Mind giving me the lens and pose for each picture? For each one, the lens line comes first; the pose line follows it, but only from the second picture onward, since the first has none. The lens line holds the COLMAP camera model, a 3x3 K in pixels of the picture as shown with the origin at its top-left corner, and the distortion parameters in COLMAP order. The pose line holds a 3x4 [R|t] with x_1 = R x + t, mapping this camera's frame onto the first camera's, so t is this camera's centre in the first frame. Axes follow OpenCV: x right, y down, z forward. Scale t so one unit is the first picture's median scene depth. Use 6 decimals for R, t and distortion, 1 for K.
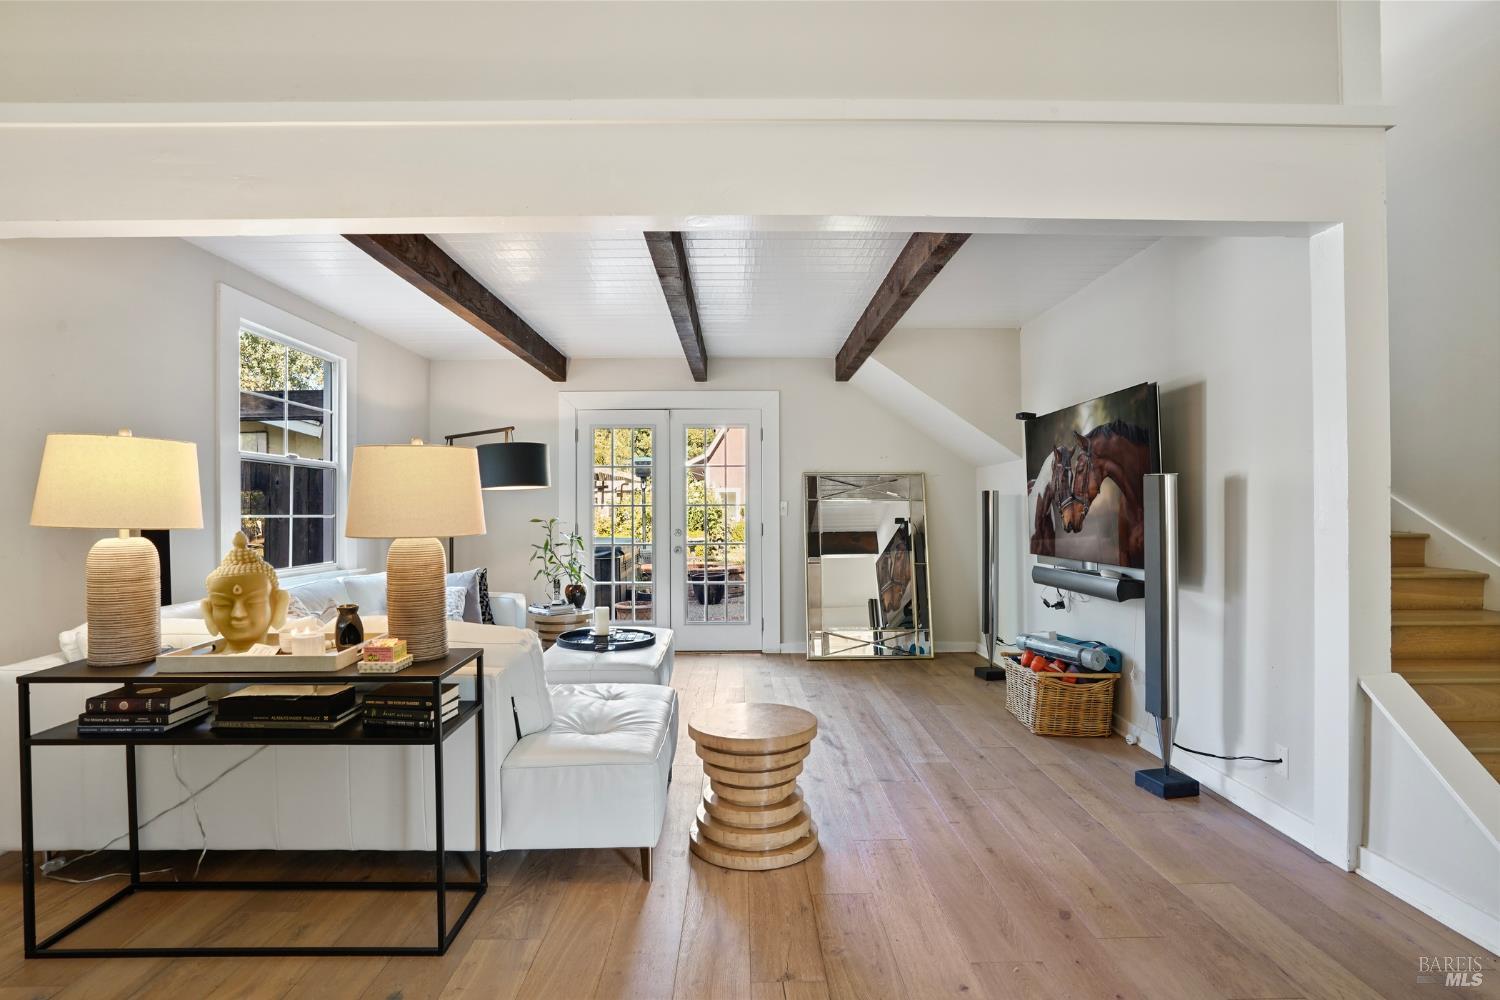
lens RADIAL K [[739.6, 0, 744.1], [0, 739.6, 495.2], [0, 0, 1]] dist [-0.032656, -0.001113]
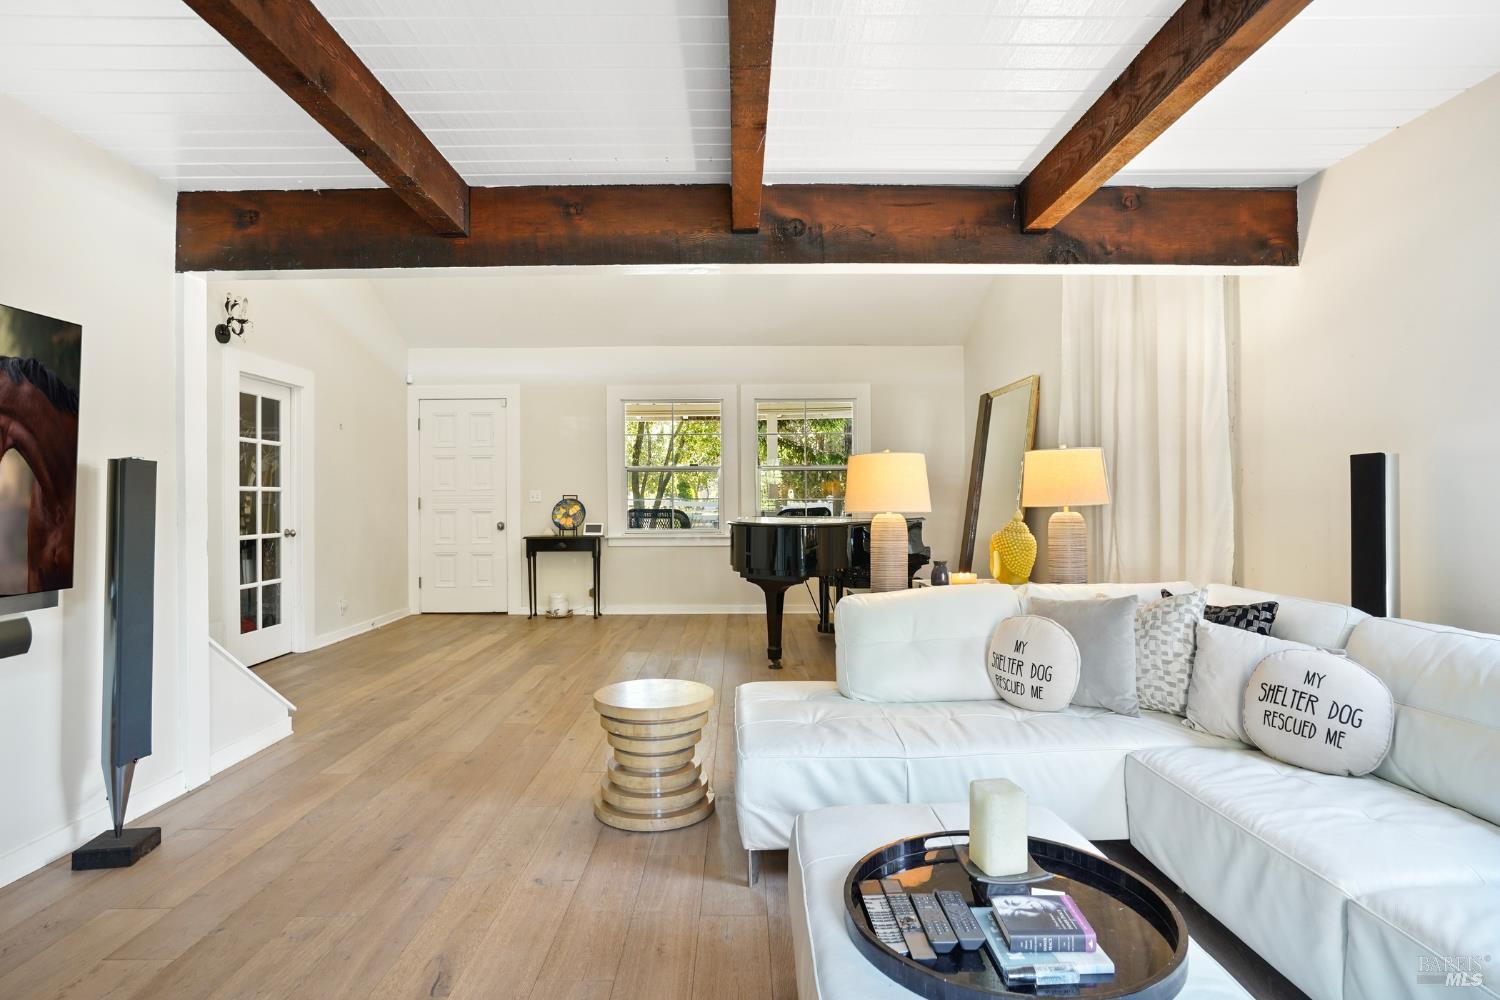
lens RADIAL K [[772.4, 0, 745.3], [0, 772.4, 495.1], [0, 0, 1]] dist [-0.000764, -0.000074]
pose [[-0.999912, 0.011209, -0.007082, -0.089159], [0.011385, 0.999615, -0.025285, 0.036127], [0.006796, -0.025363, -0.999655, 1.660365]]
